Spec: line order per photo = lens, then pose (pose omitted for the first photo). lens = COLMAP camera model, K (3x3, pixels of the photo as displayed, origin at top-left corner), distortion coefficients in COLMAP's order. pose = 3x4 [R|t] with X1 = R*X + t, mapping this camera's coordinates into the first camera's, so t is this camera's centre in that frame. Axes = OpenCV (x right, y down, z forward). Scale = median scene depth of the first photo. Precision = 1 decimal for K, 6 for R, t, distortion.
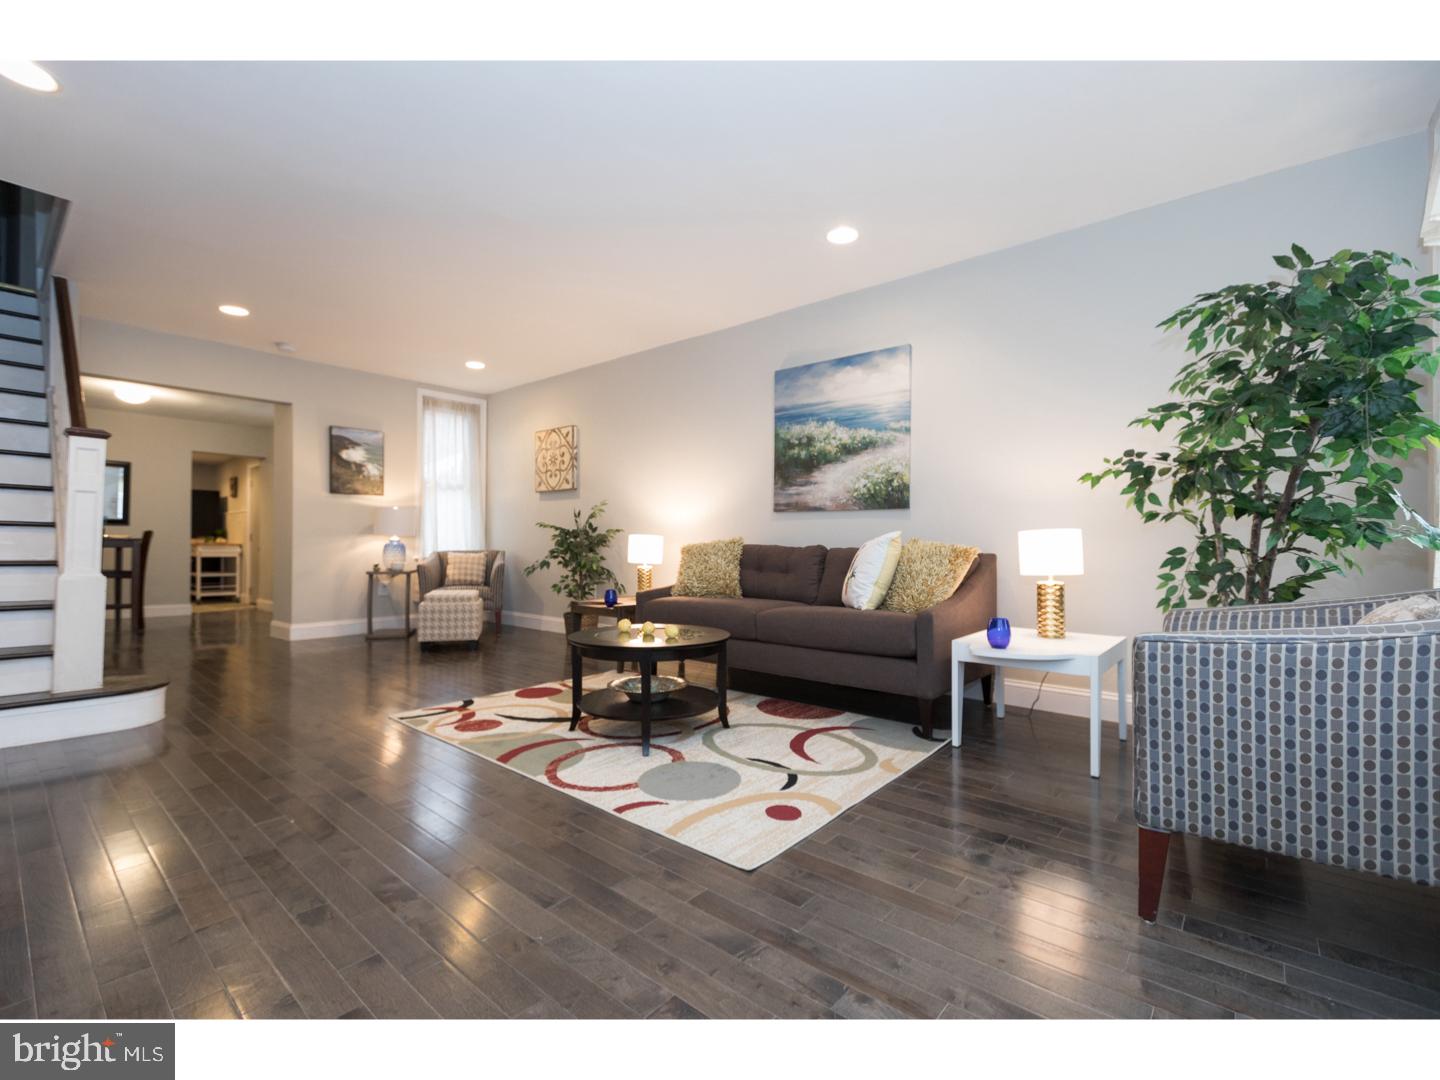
lens RADIAL K [[636.2, 0, 717.9], [0, 636.2, 529.3], [0, 0, 1]] dist [-0.001291, 0.000070]
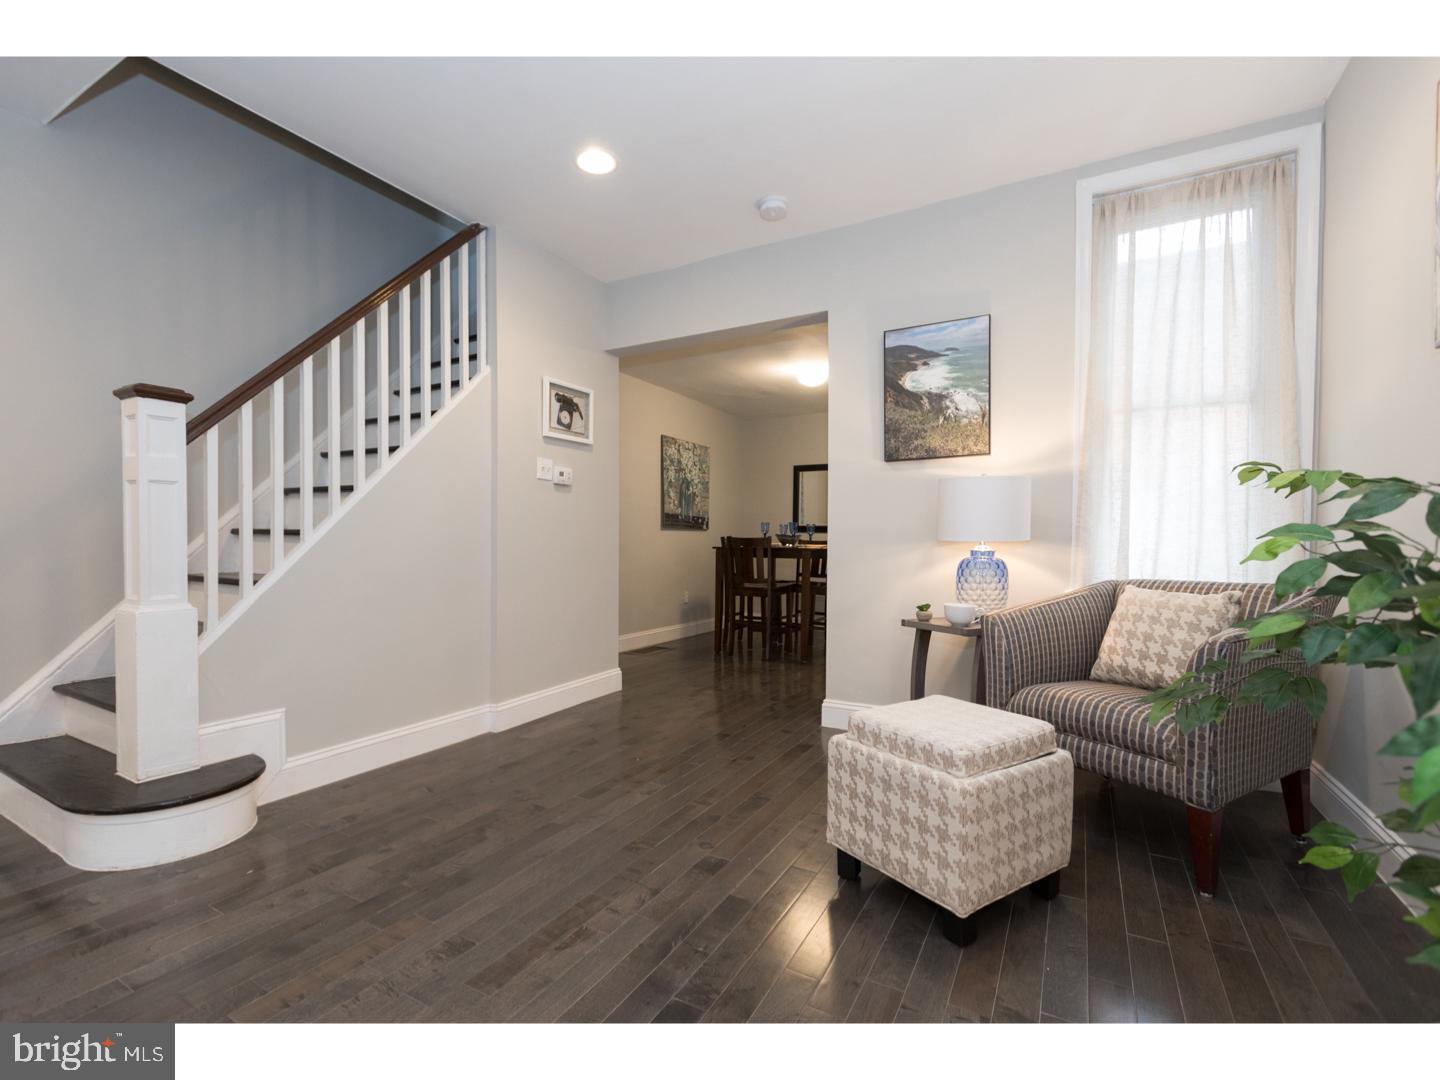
lens RADIAL K [[633.6, 0, 734.0], [0, 633.6, 561.8], [0, 0, 1]] dist [0.002606, 0.000384]
pose [[0.199968, 0.020326, -0.979592, -0.163958], [0.018954, 0.999517, 0.024608, 0.013985], [0.979619, -0.023488, 0.199486, 1.040694]]
